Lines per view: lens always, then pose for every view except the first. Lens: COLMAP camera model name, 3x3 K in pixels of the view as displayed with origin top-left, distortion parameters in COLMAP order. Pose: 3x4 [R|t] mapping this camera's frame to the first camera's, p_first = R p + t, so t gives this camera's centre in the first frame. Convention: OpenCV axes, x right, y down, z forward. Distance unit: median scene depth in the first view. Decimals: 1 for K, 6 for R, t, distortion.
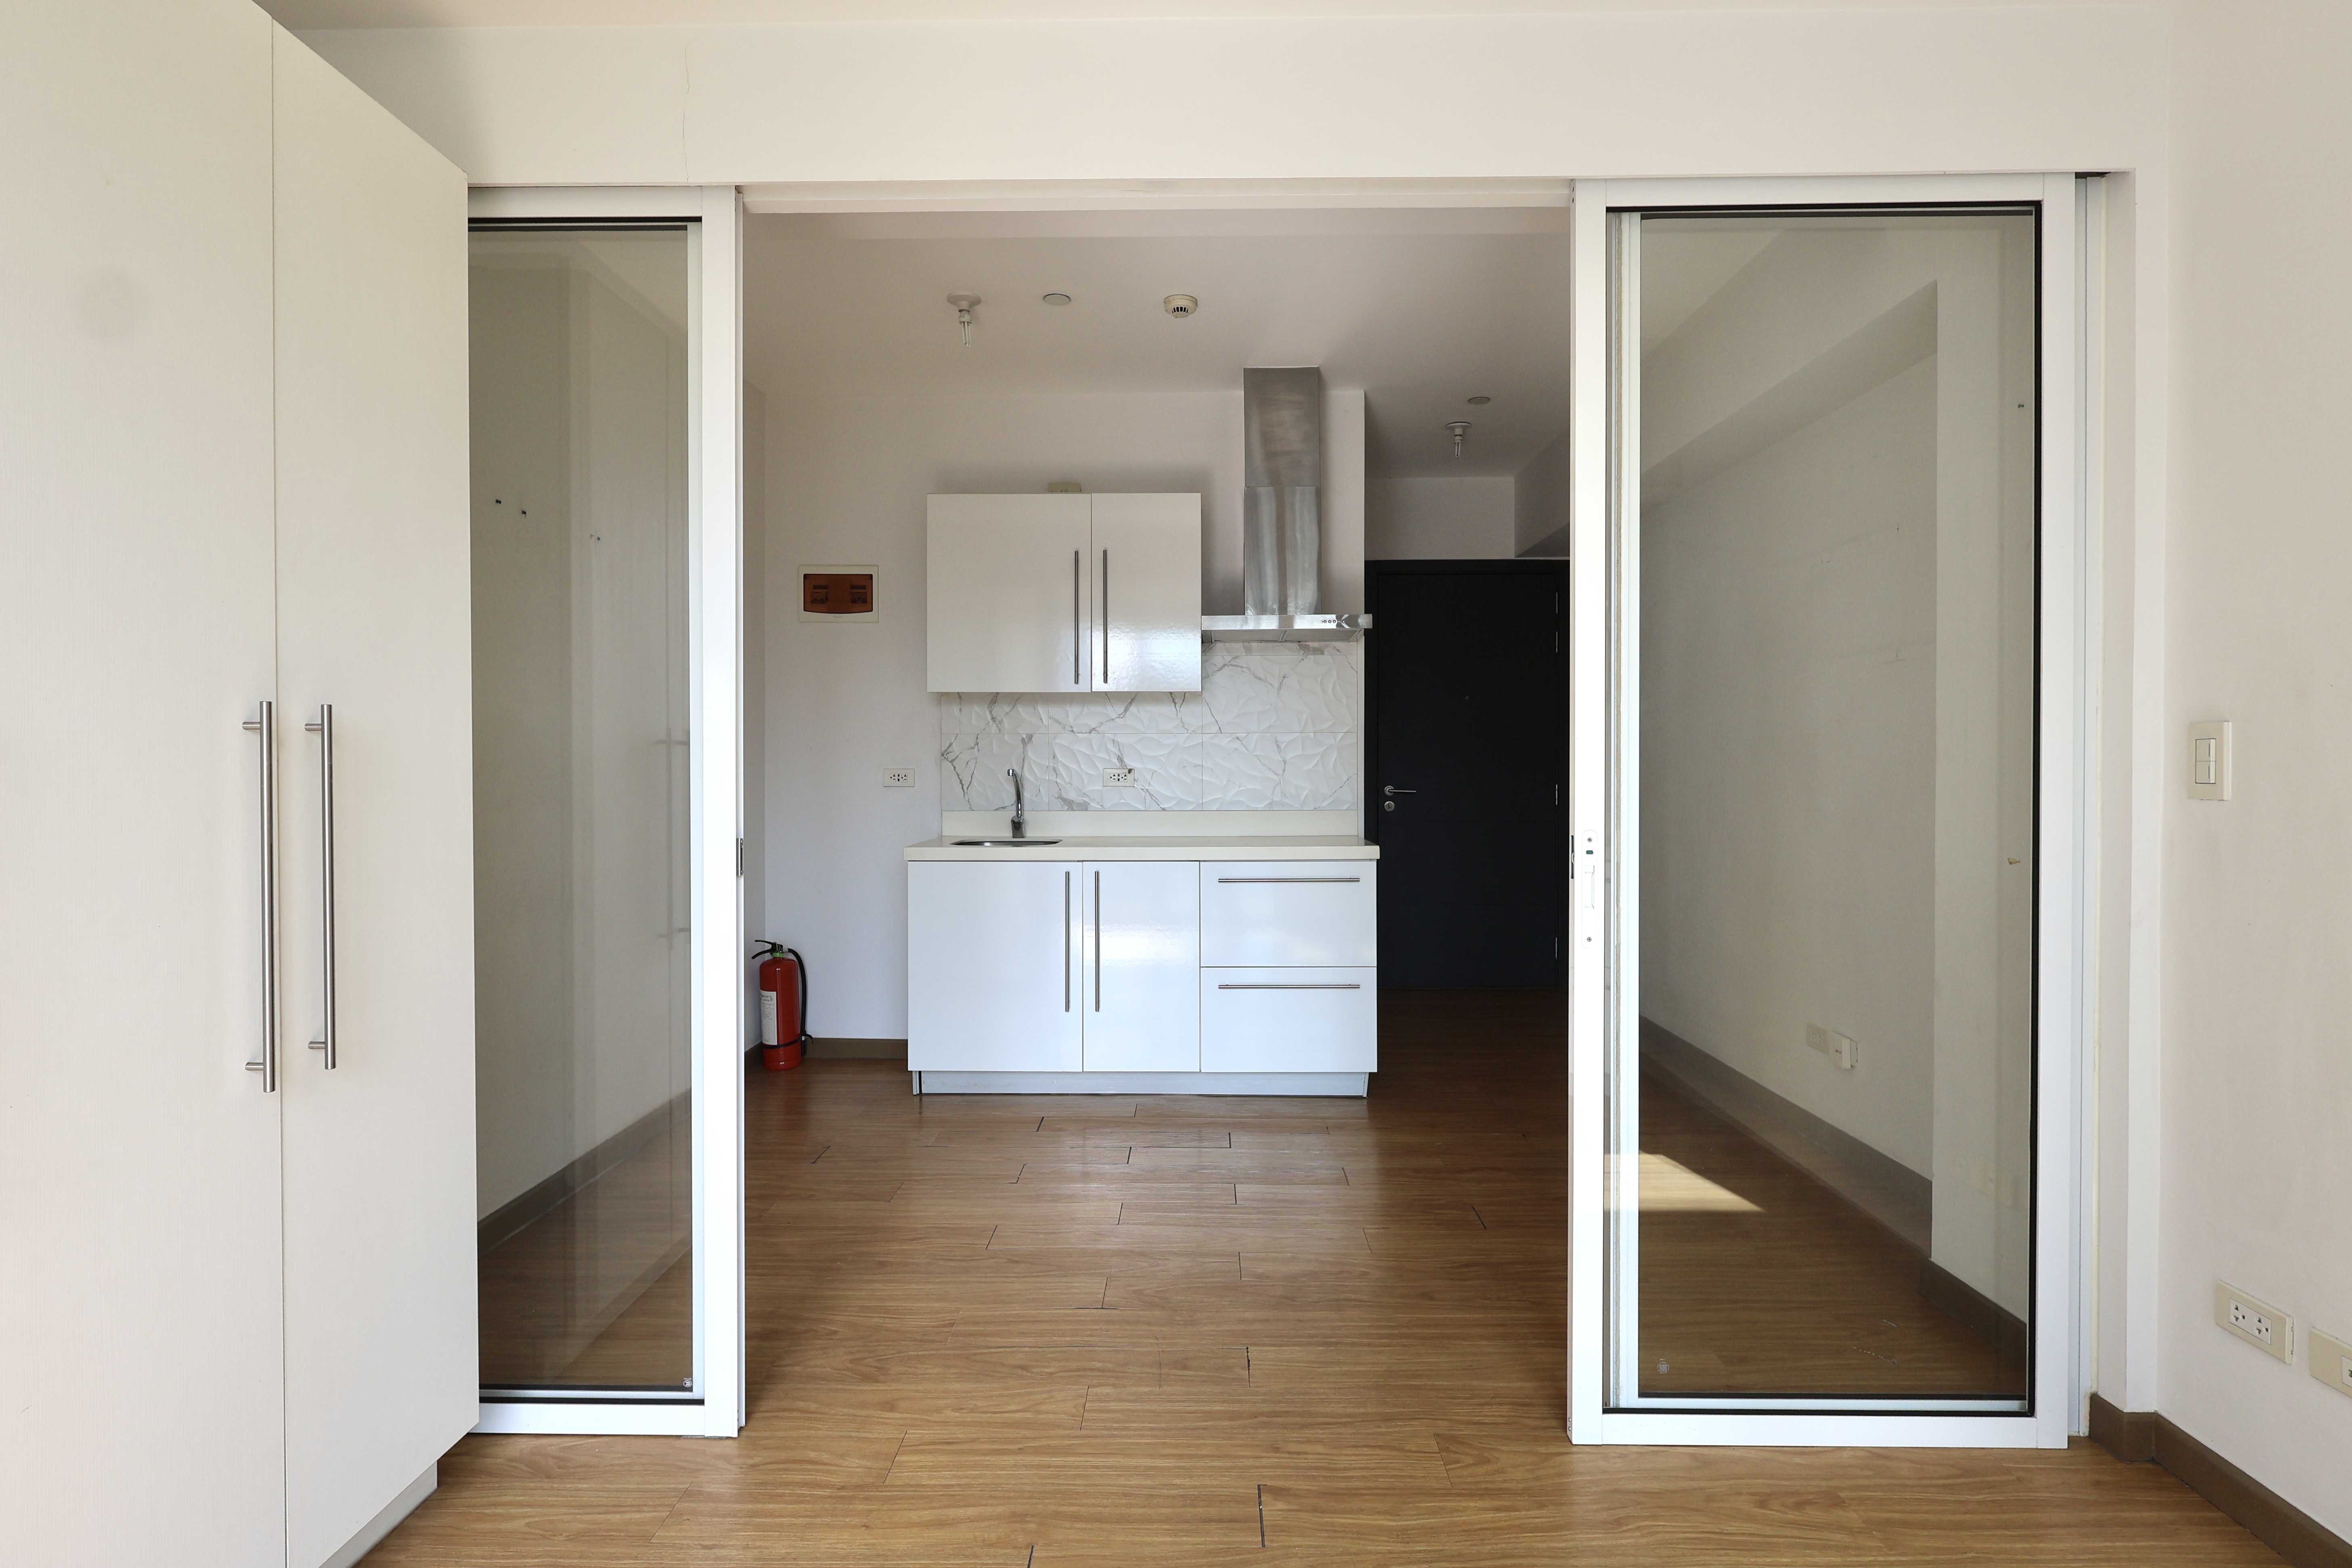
lens RADIAL K [[1181.8, 0, 1181.9], [0, 1181.8, 774.6], [0, 0, 1]] dist [-0.003244, -0.000203]
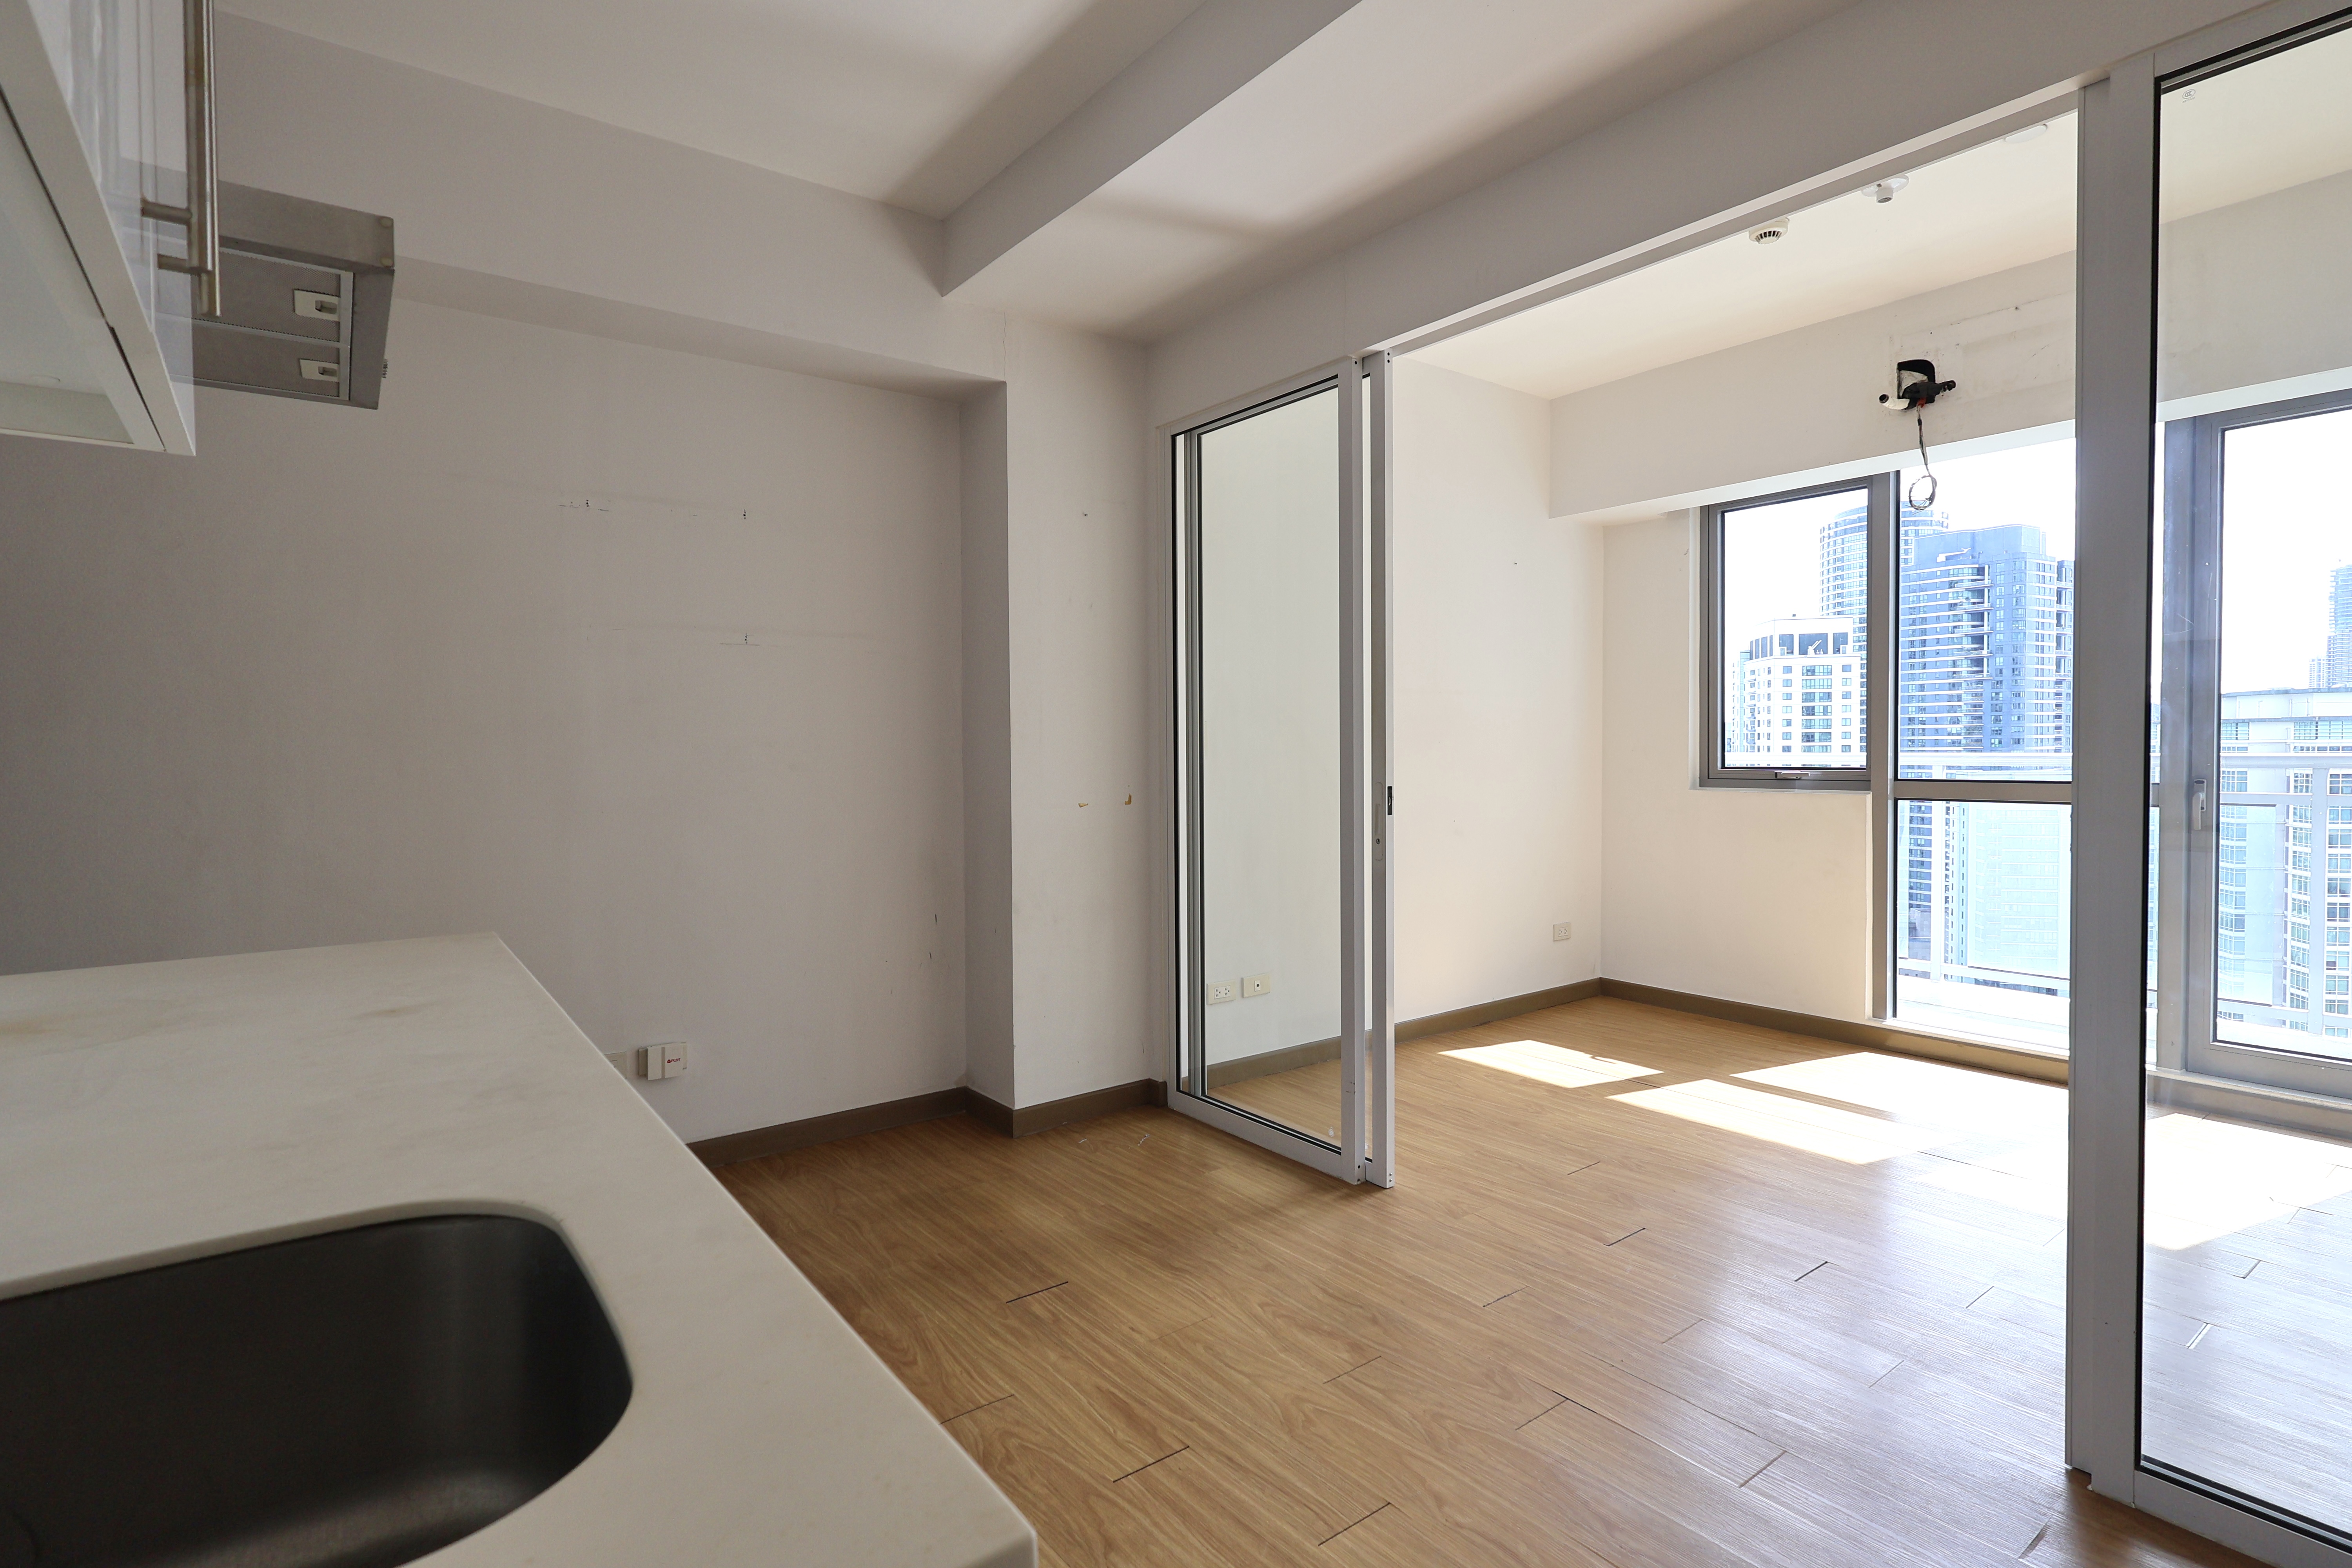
lens RADIAL K [[1148.4, 0, 1173.6], [0, 1148.4, 773.2], [0, 0, 1]] dist [-0.004124, 0.000186]
pose [[-0.615518, -0.013771, 0.788003, -0.380184], [0.017403, 0.999366, 0.031058, -0.008004], [-0.787931, 0.032831, -0.614888, 1.237613]]
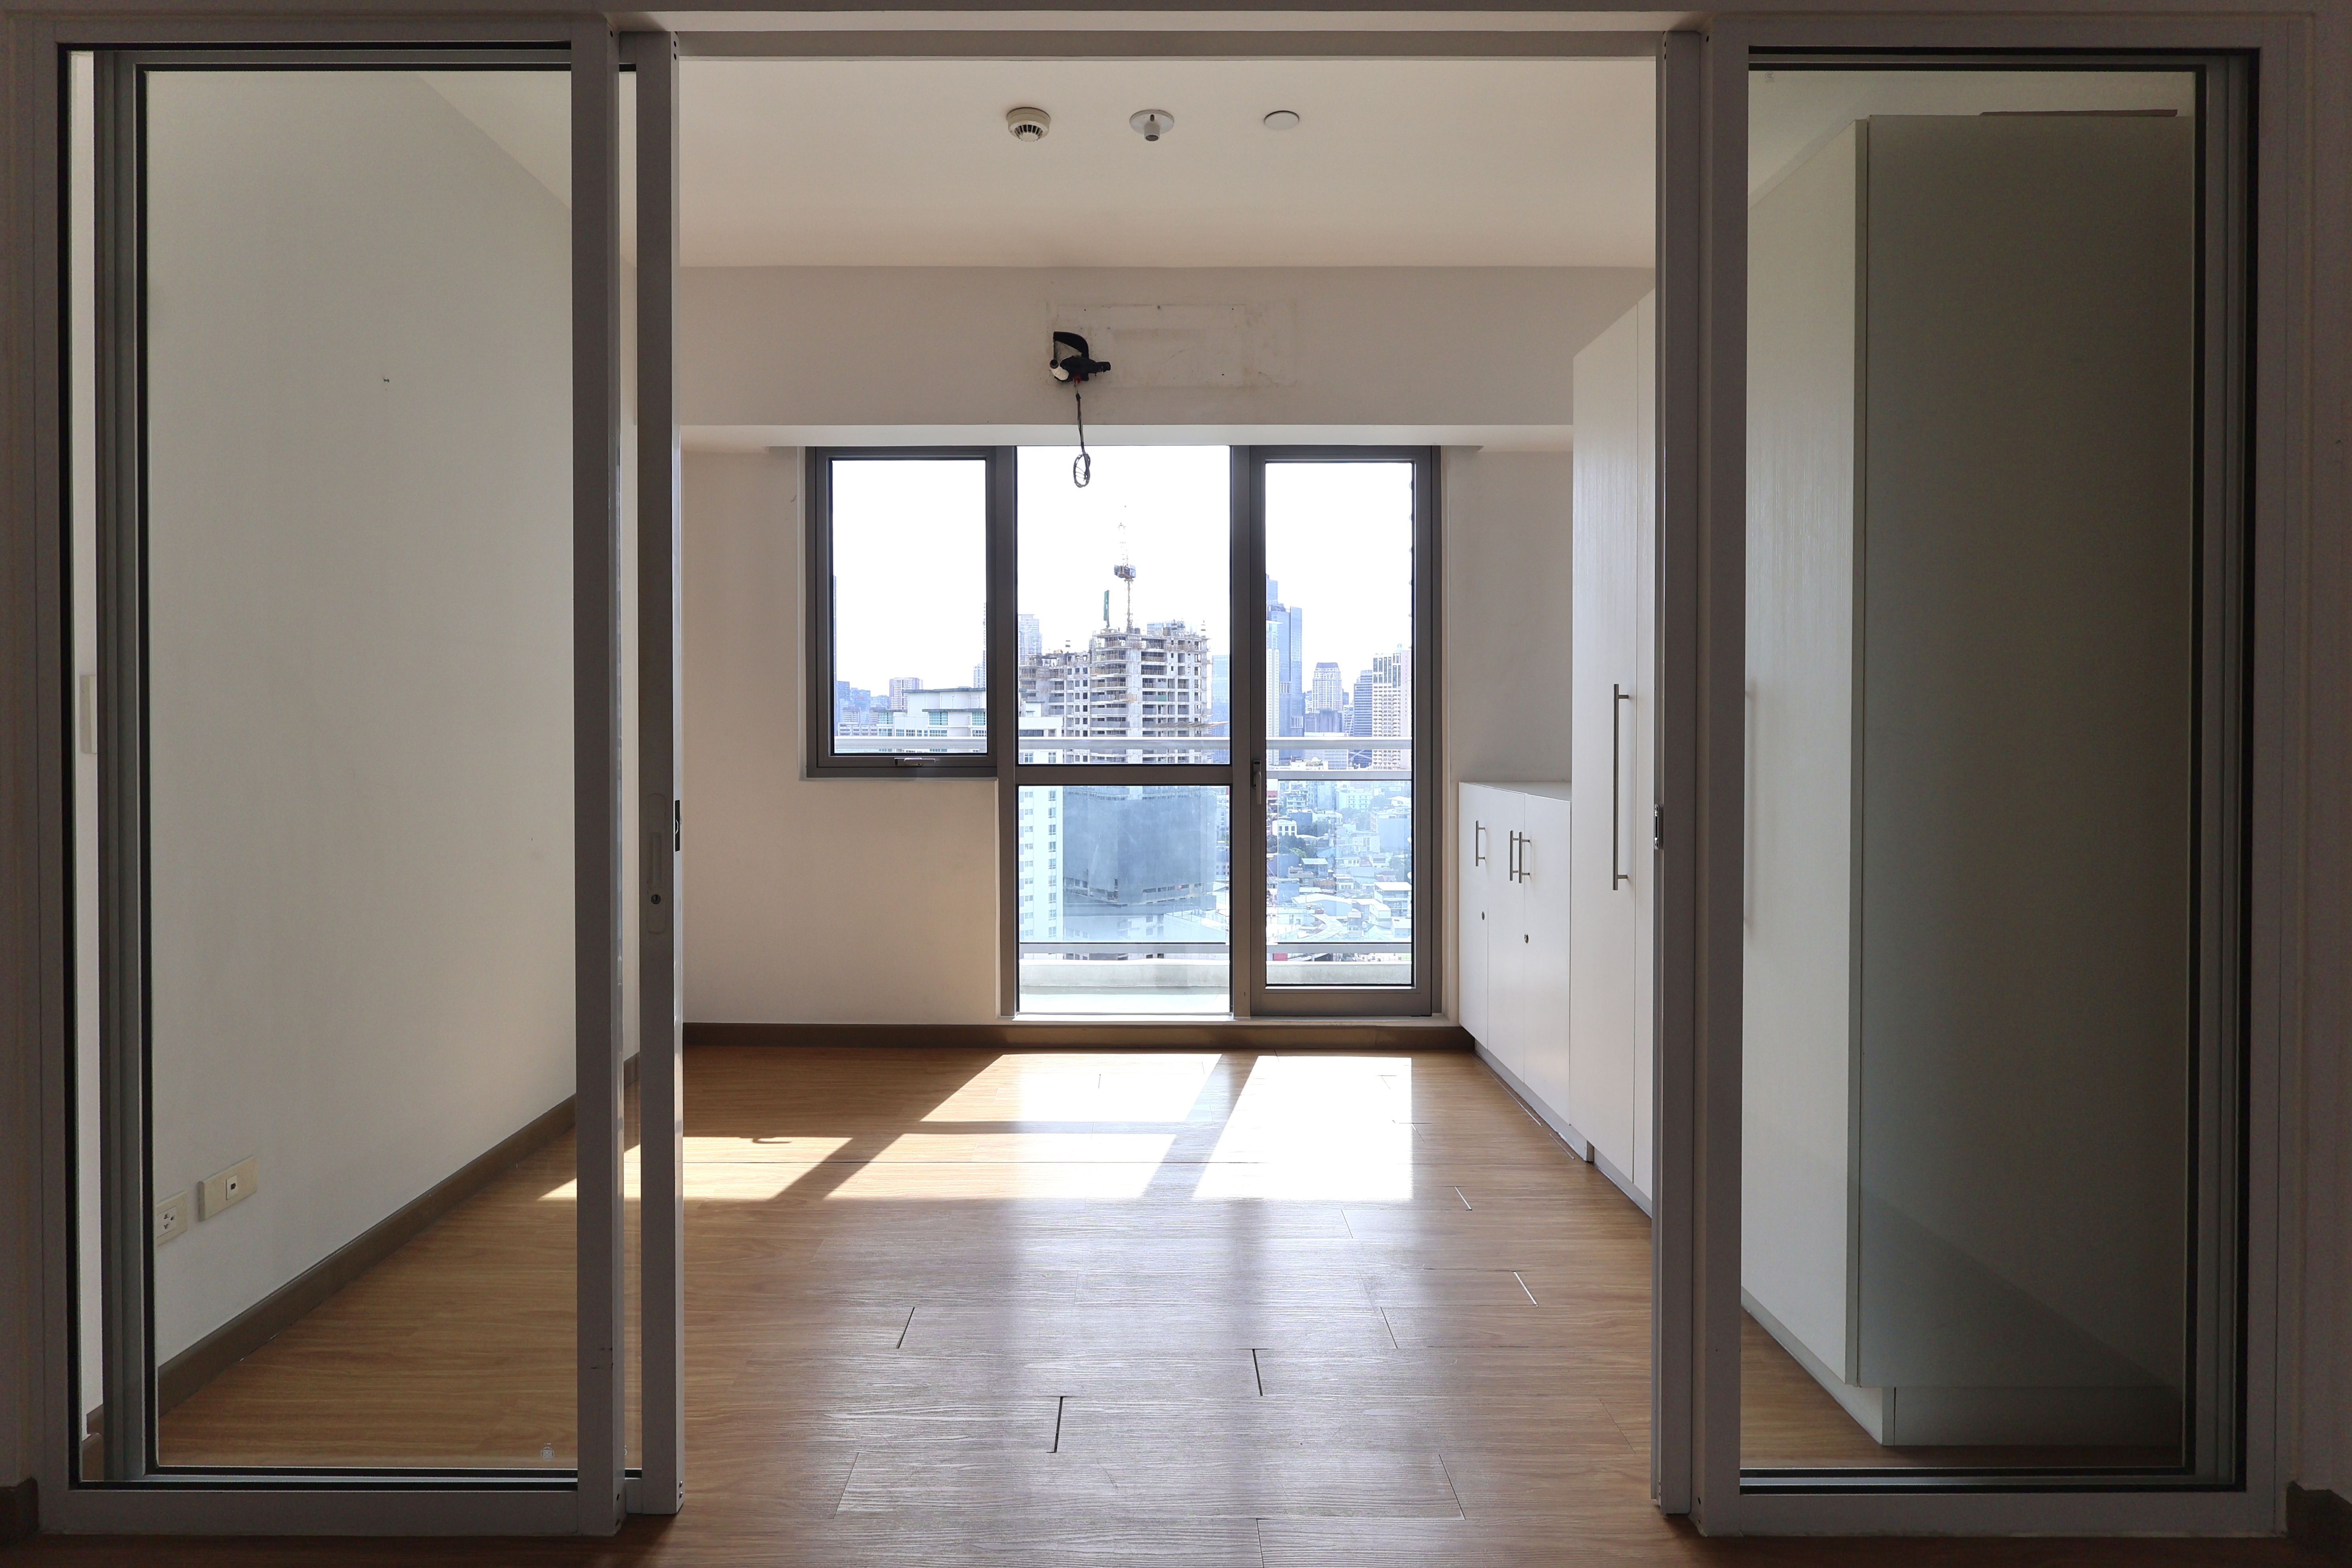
lens RADIAL K [[1168.4, 0, 1146.9], [0, 1168.4, 733.0], [0, 0, 1]] dist [-0.001323, 0.000480]
pose [[-0.999815, 0.000282, -0.019232, 0.003694], [-0.000111, 0.999791, 0.020445, -0.007413], [0.019233, 0.020444, -0.999606, 1.084969]]
